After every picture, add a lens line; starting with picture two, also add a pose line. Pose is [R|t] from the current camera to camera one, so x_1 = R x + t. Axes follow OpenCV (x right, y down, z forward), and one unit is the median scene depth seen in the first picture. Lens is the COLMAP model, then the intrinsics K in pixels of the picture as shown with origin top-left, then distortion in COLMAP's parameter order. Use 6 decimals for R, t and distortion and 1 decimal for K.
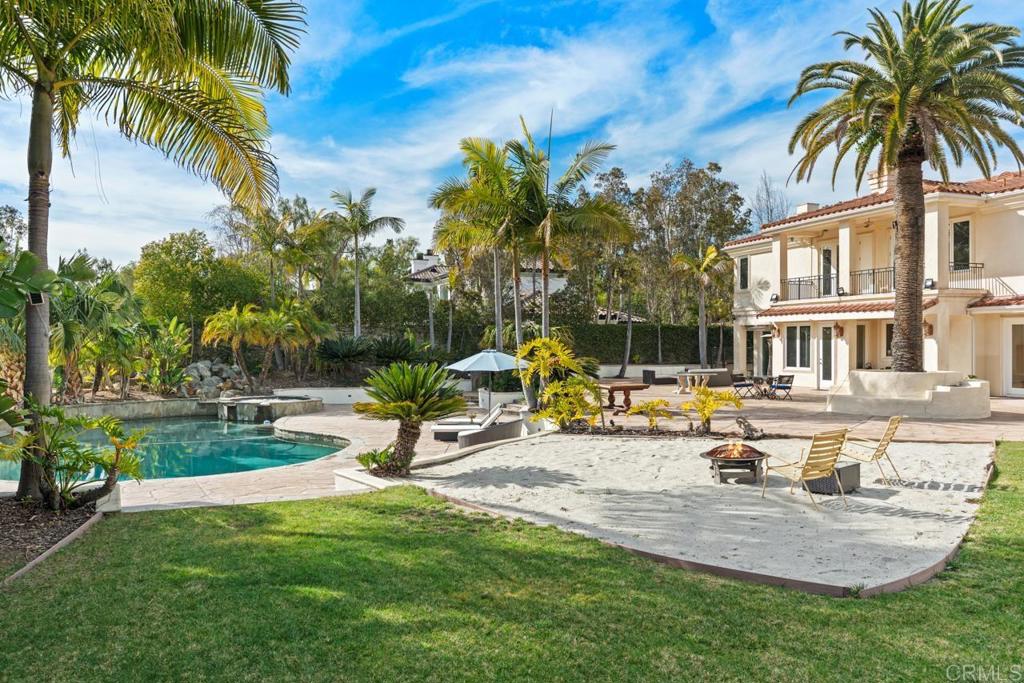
lens RADIAL K [[786.7, 0, 512.4], [0, 786.7, 339.6], [0, 0, 1]] dist [0.007458, 0.000259]
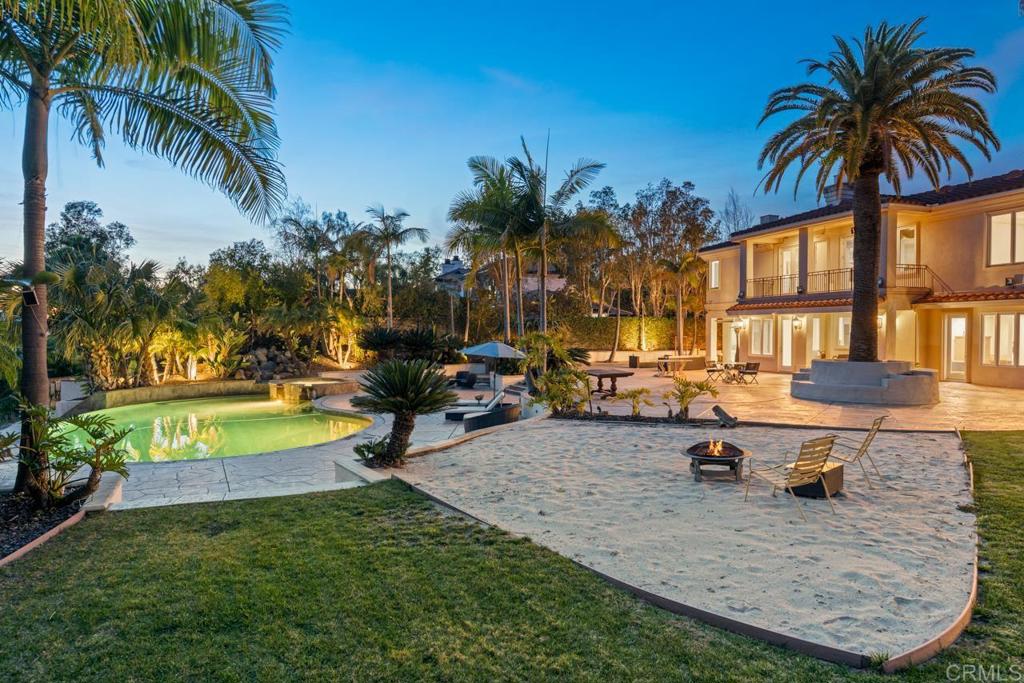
lens RADIAL K [[615.2, 0, 510.4], [0, 615.2, 345.9], [0, 0, 1]] dist [-0.005624, -0.000105]
pose [[0.999596, 0.000860, -0.028413, 0.021225], [-0.000001, 0.999544, 0.030205, -0.007766], [0.028426, -0.030192, 0.999140, 0.106280]]
